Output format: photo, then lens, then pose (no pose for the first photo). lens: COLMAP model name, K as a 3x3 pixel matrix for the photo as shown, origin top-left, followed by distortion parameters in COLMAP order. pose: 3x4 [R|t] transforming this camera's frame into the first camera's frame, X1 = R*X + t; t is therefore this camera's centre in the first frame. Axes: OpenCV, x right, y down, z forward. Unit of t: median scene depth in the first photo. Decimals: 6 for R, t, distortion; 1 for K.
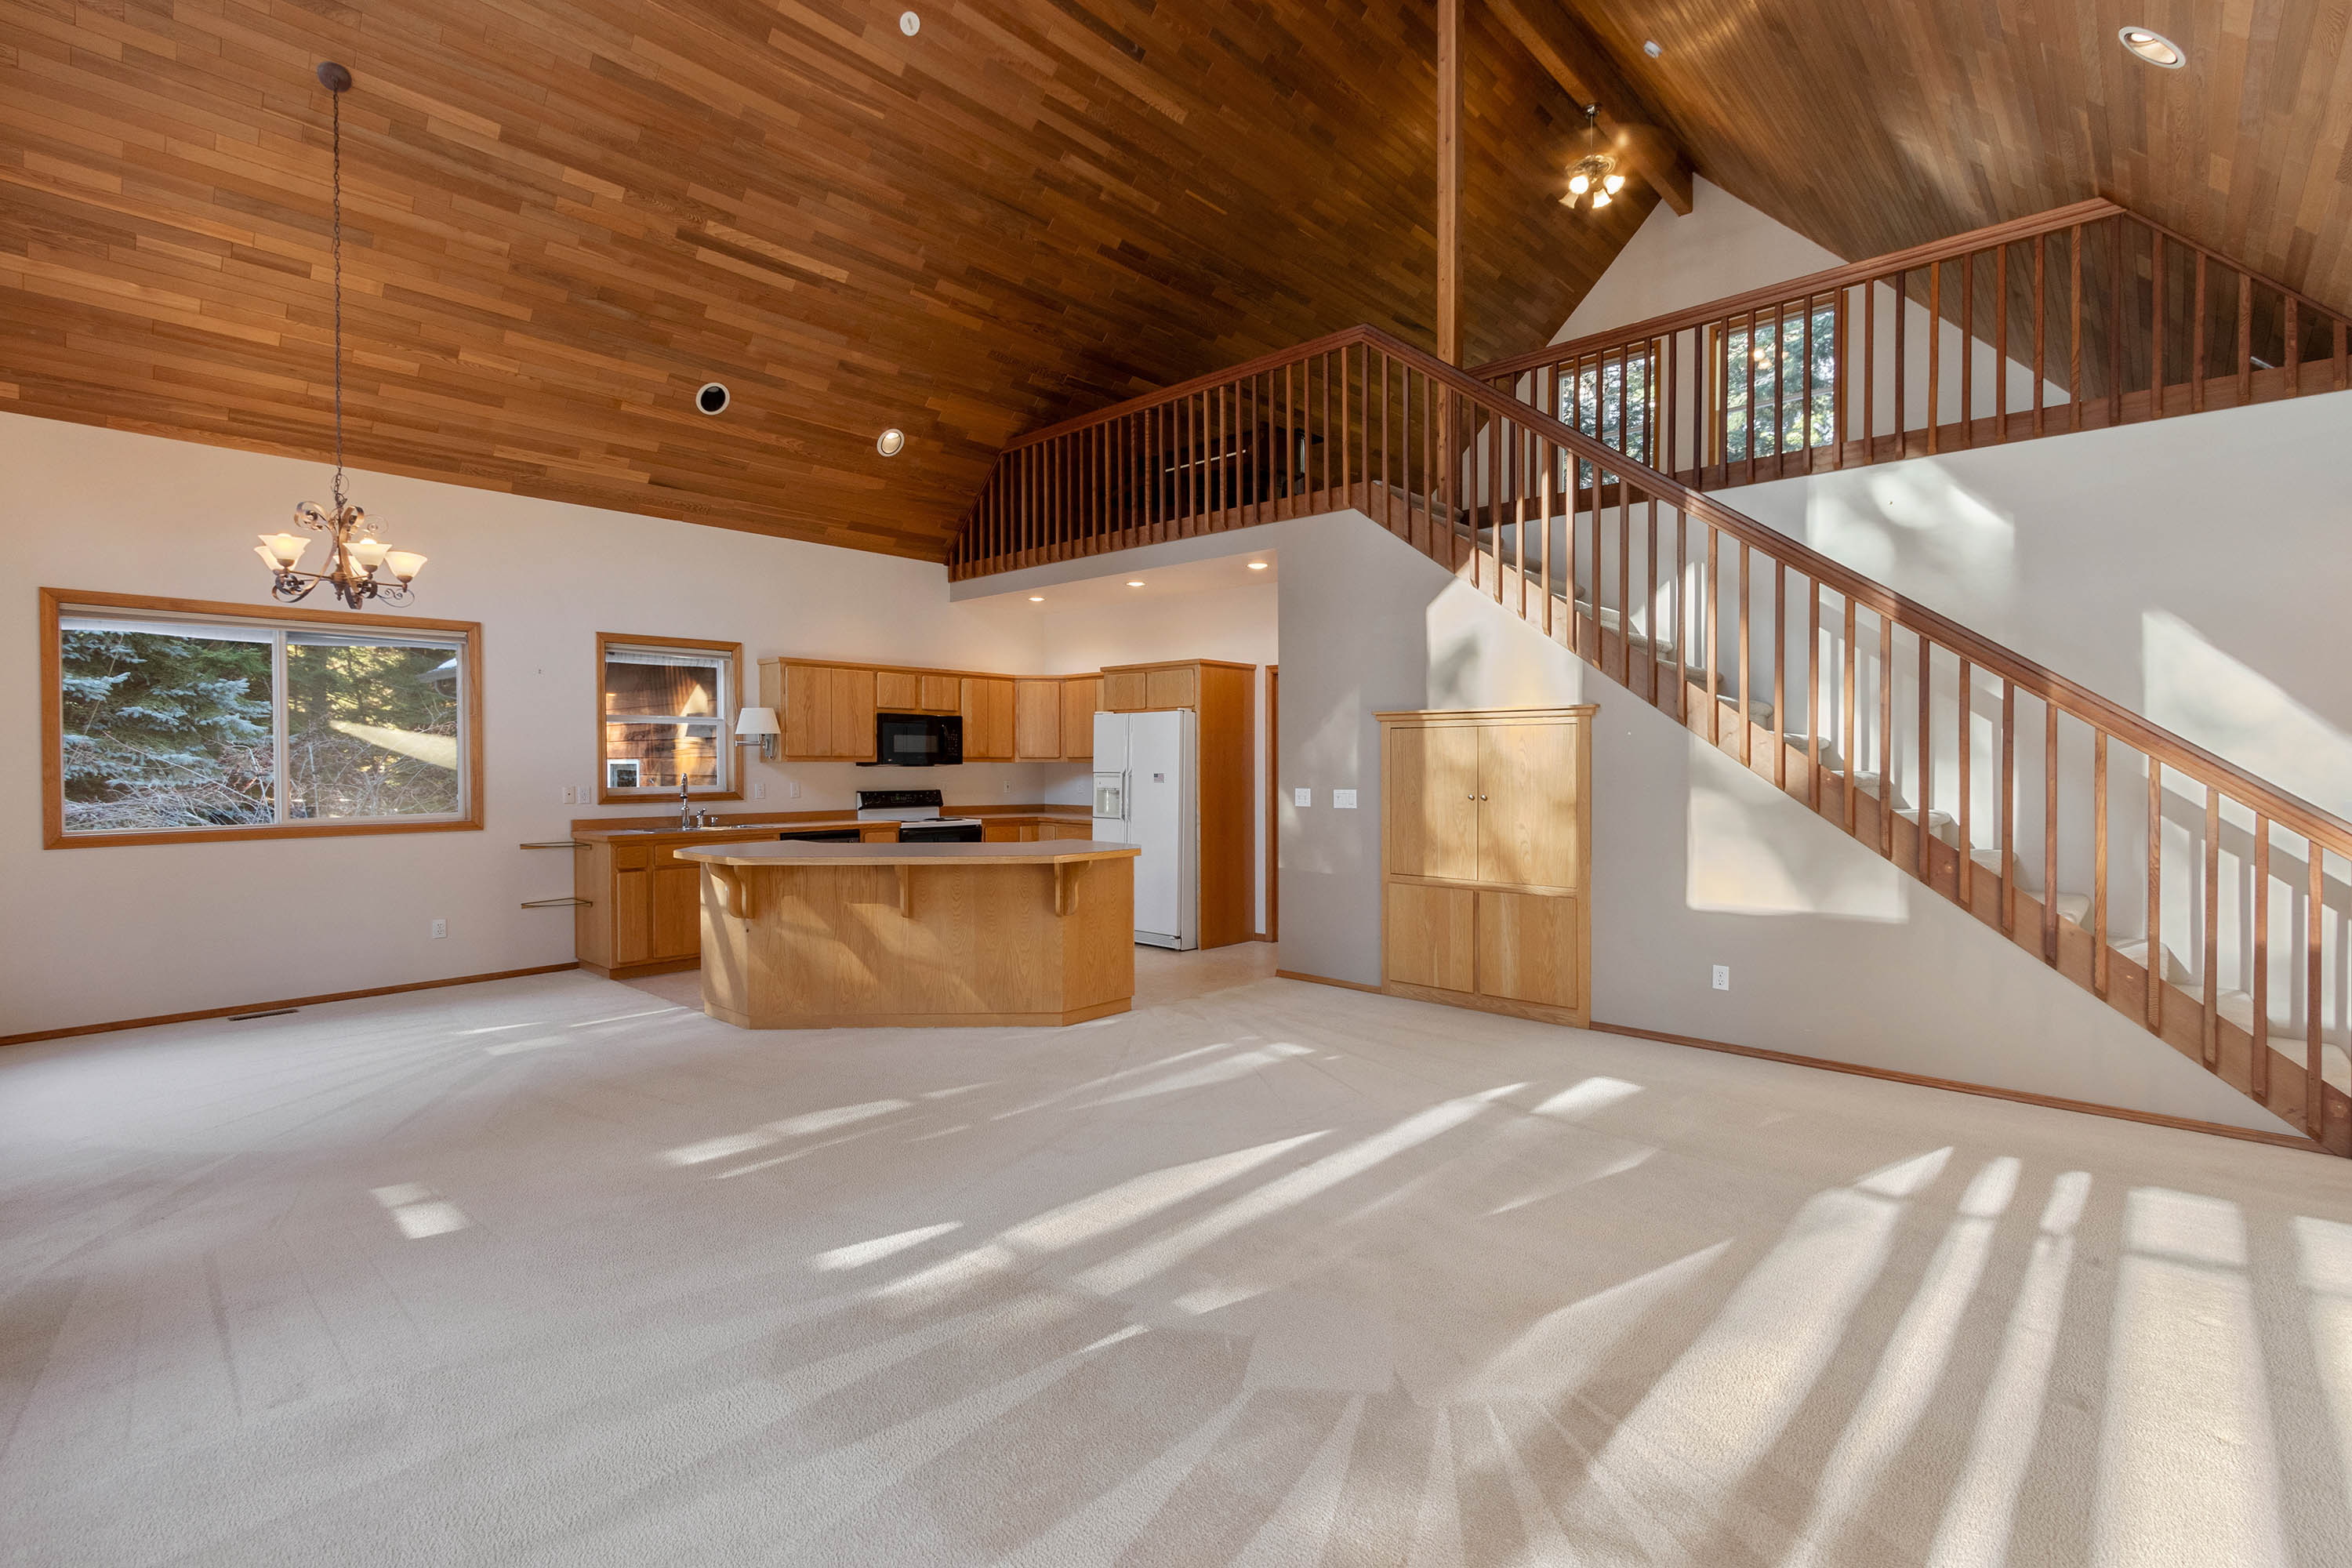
lens RADIAL K [[1074.5, 0, 1147.2], [0, 1074.5, 776.8], [0, 0, 1]] dist [0.000594, -0.000429]
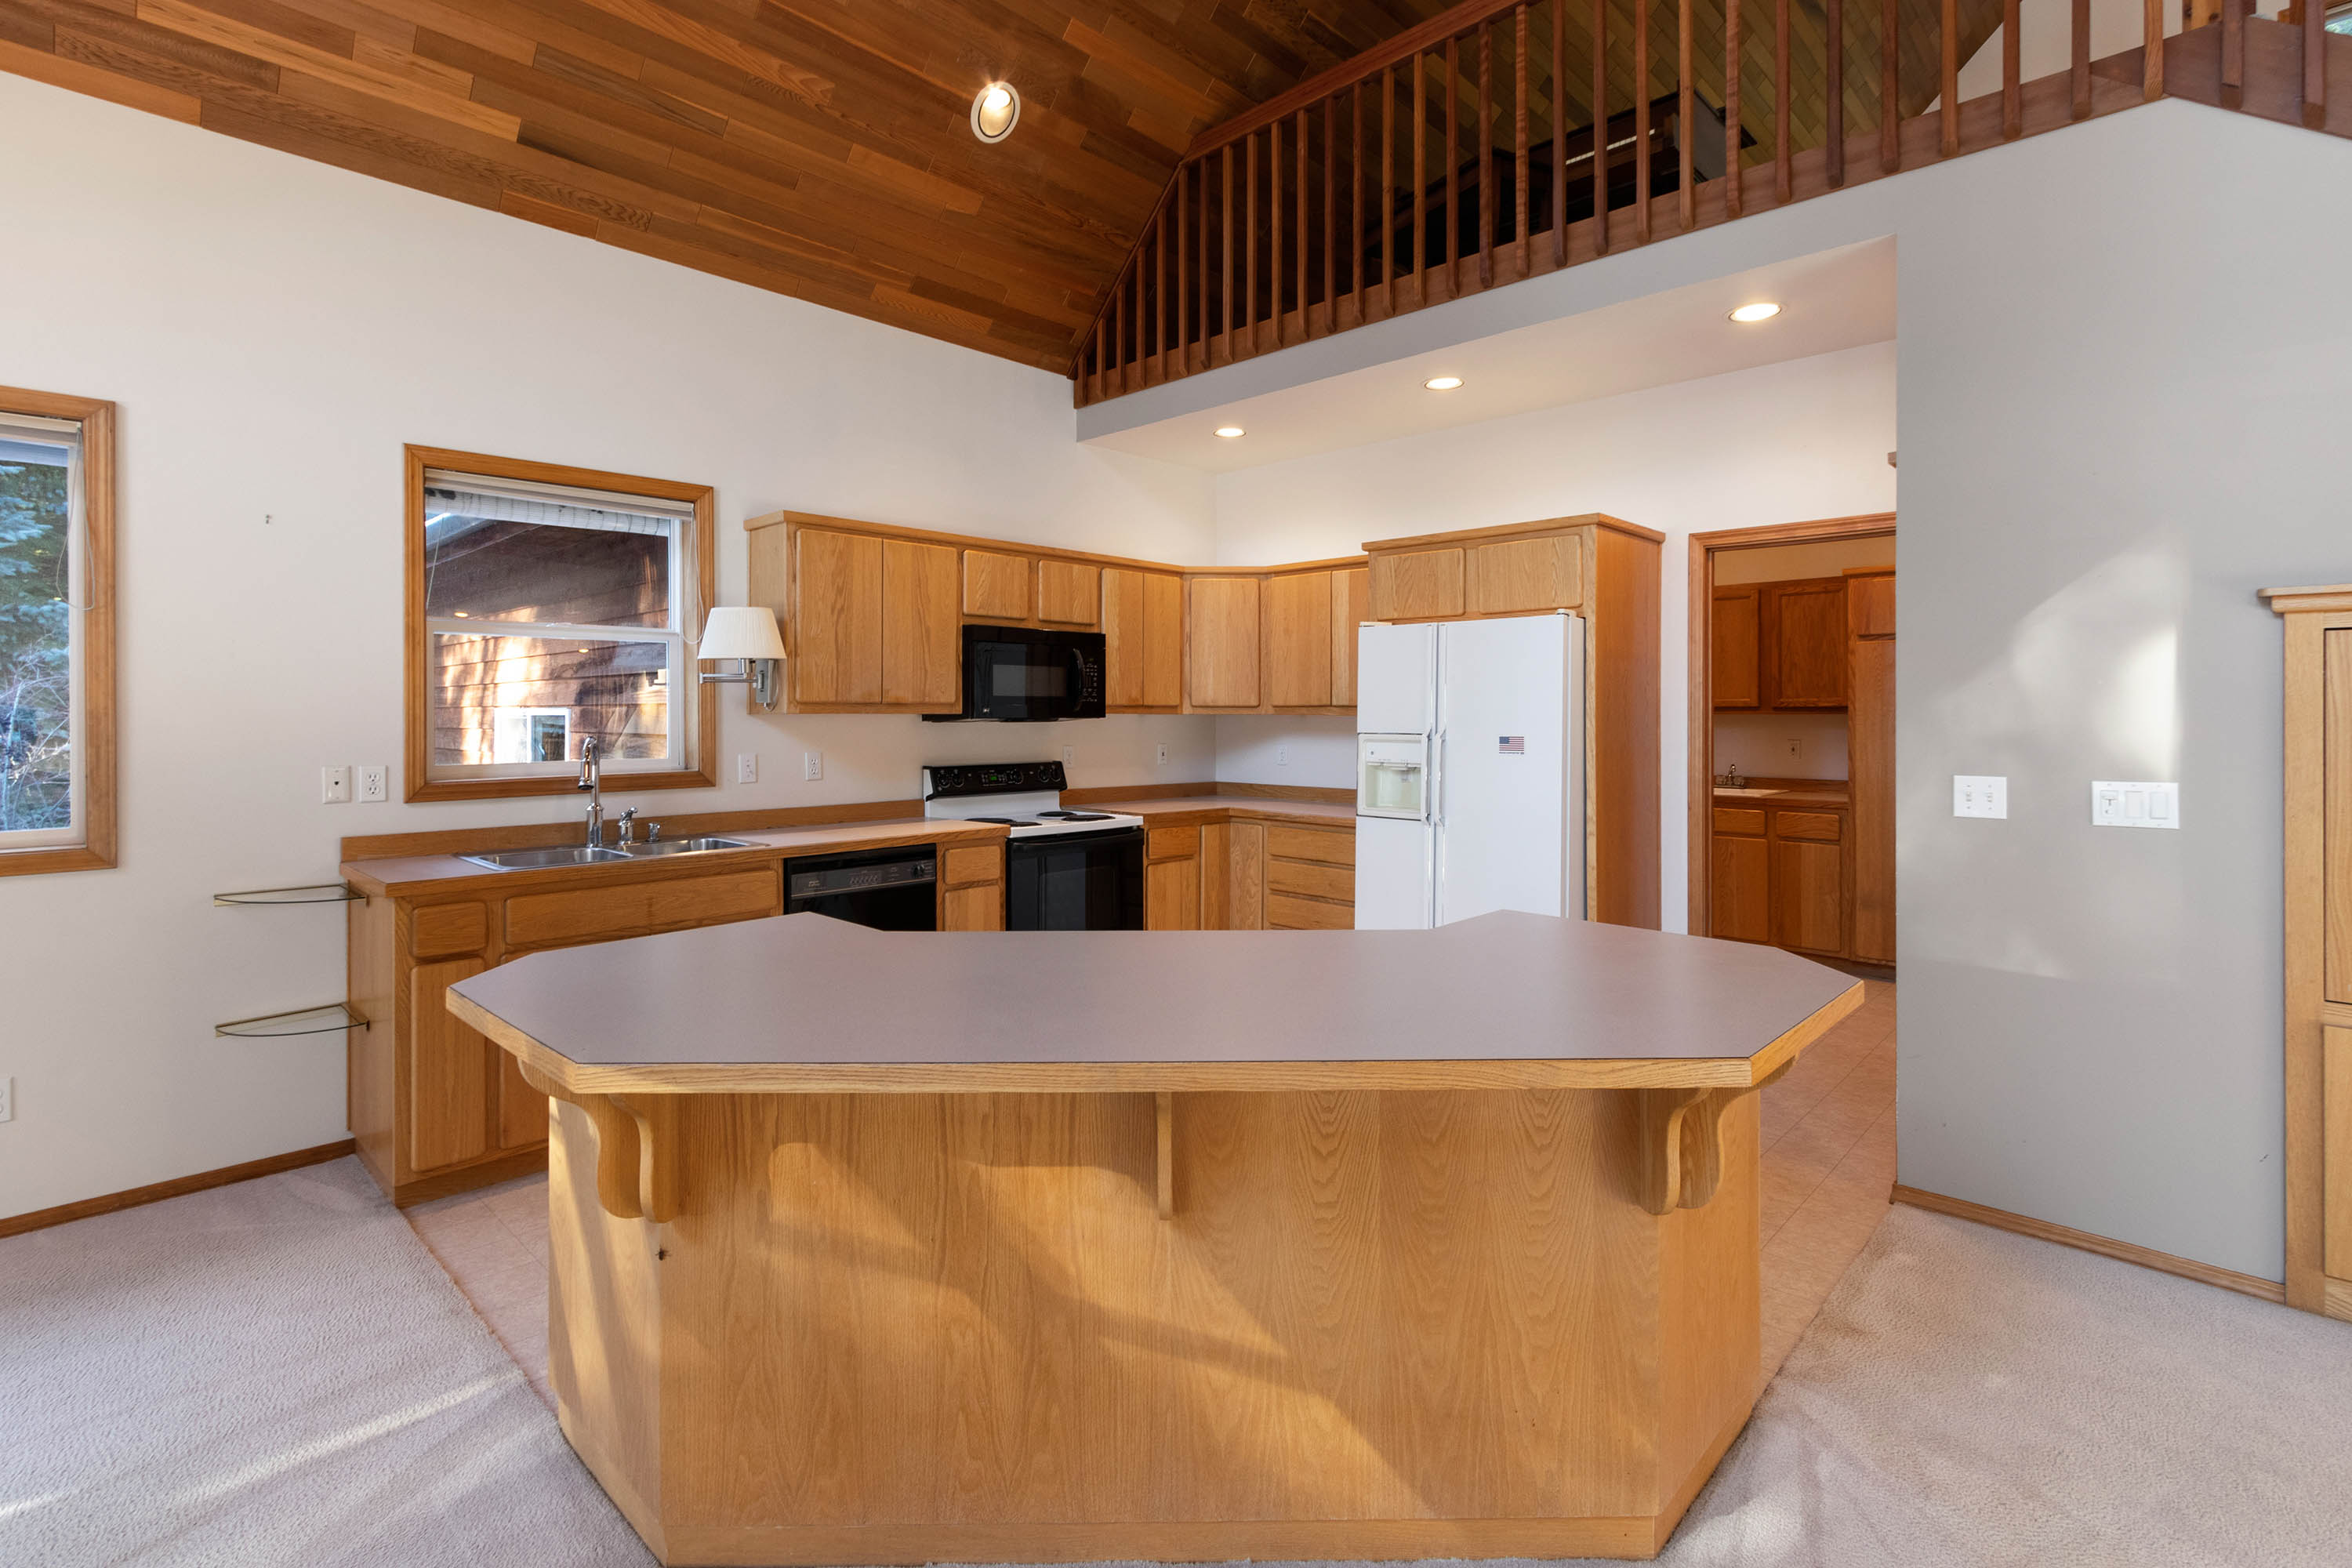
lens RADIAL K [[1099.2, 0, 1150.1], [0, 1099.2, 717.0], [0, 0, 1]] dist [0.000379, -0.000268]
pose [[0.999816, 0.001779, -0.019097, -0.155198], [-0.001956, 0.999955, -0.009288, -0.007521], [0.019079, 0.009324, 0.999774, 0.472106]]
